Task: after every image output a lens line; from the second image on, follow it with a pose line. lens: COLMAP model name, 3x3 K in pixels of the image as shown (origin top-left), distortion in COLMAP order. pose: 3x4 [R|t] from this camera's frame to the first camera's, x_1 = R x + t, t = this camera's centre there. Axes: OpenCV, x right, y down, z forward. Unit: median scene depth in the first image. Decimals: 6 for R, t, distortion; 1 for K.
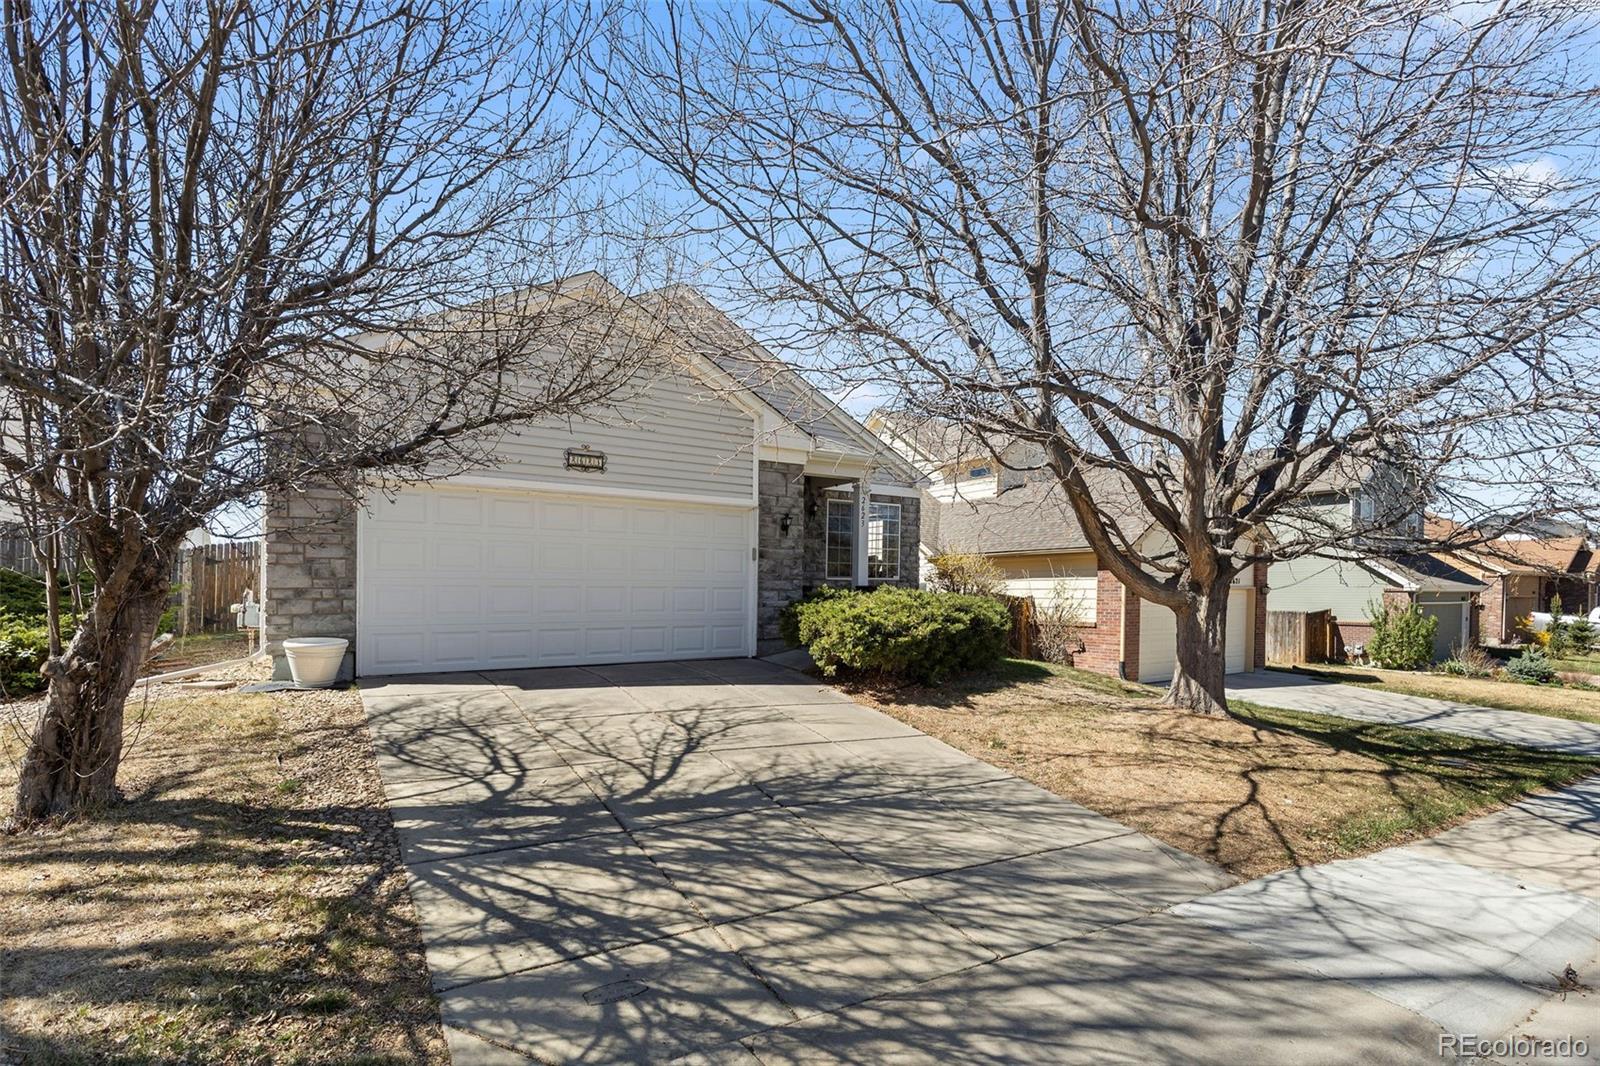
lens RADIAL K [[719.6, 0, 736.7], [0, 719.6, 497.5], [0, 0, 1]] dist [0.007202, 0.000100]
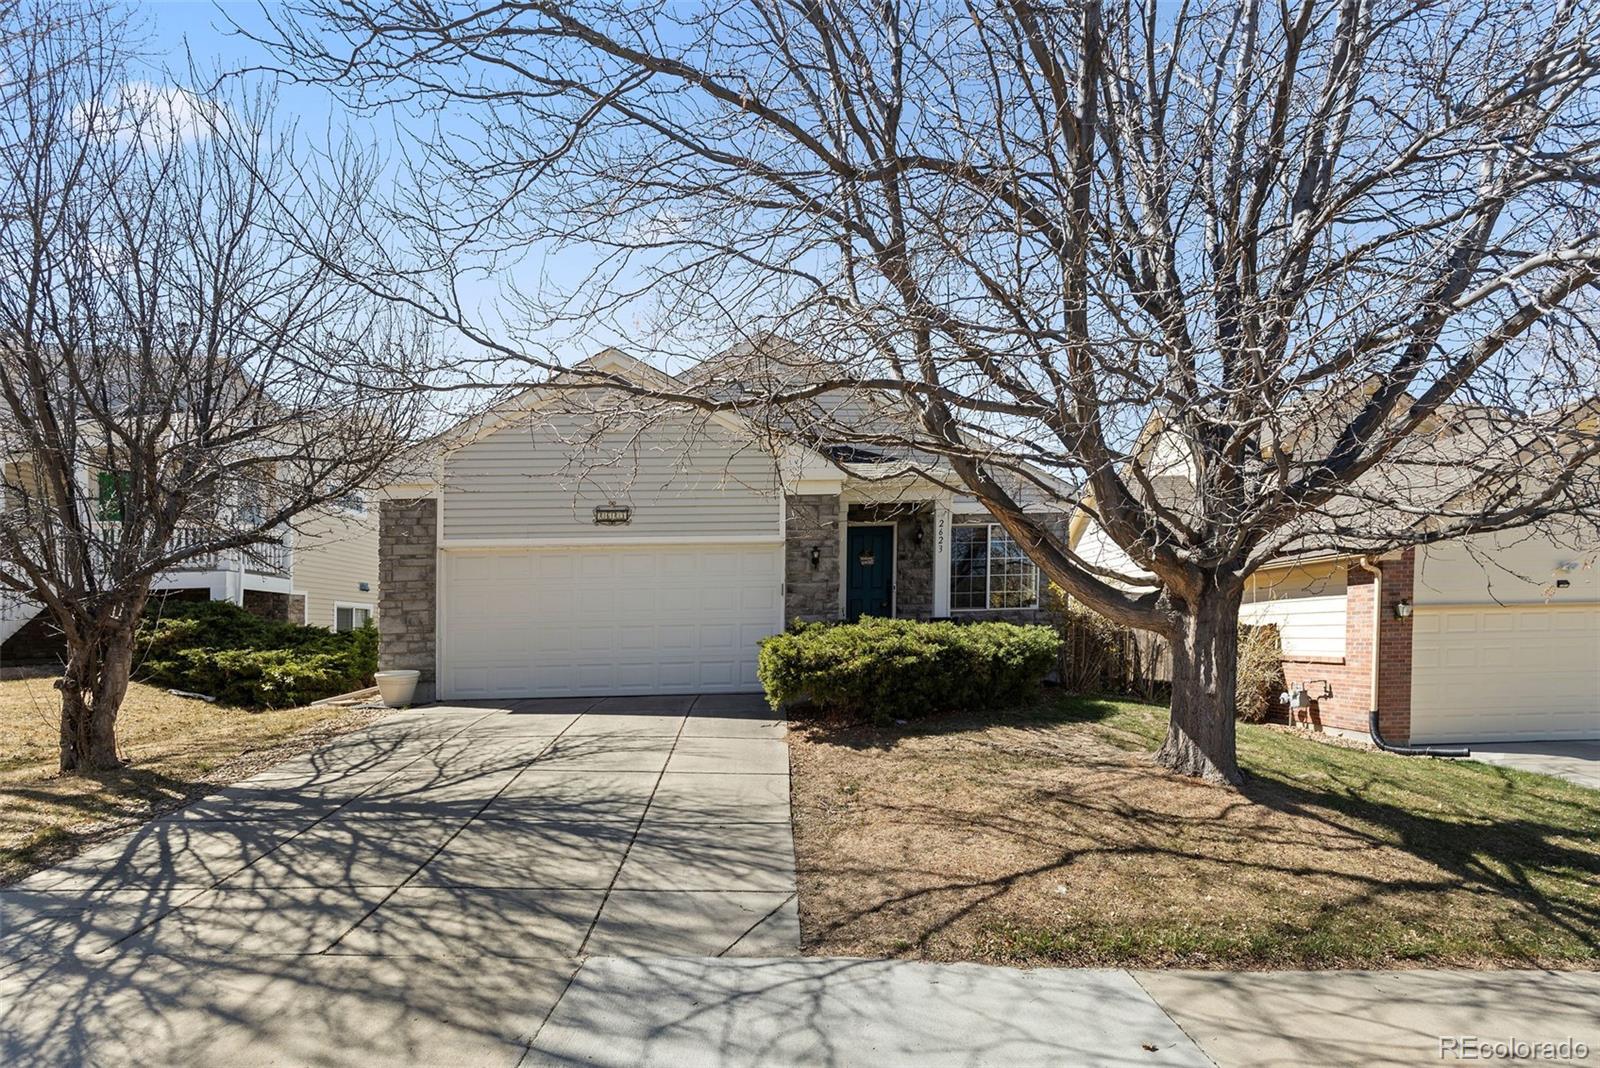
lens RADIAL K [[719.6, 0, 795.0], [0, 719.6, 532.5], [0, 0, 1]] dist [0.007202, 0.000100]
pose [[0.872486, -0.090363, -0.480211, 1.156694], [0.085727, 0.995816, -0.031631, 0.071631], [0.481060, -0.013569, 0.876582, 0.289365]]
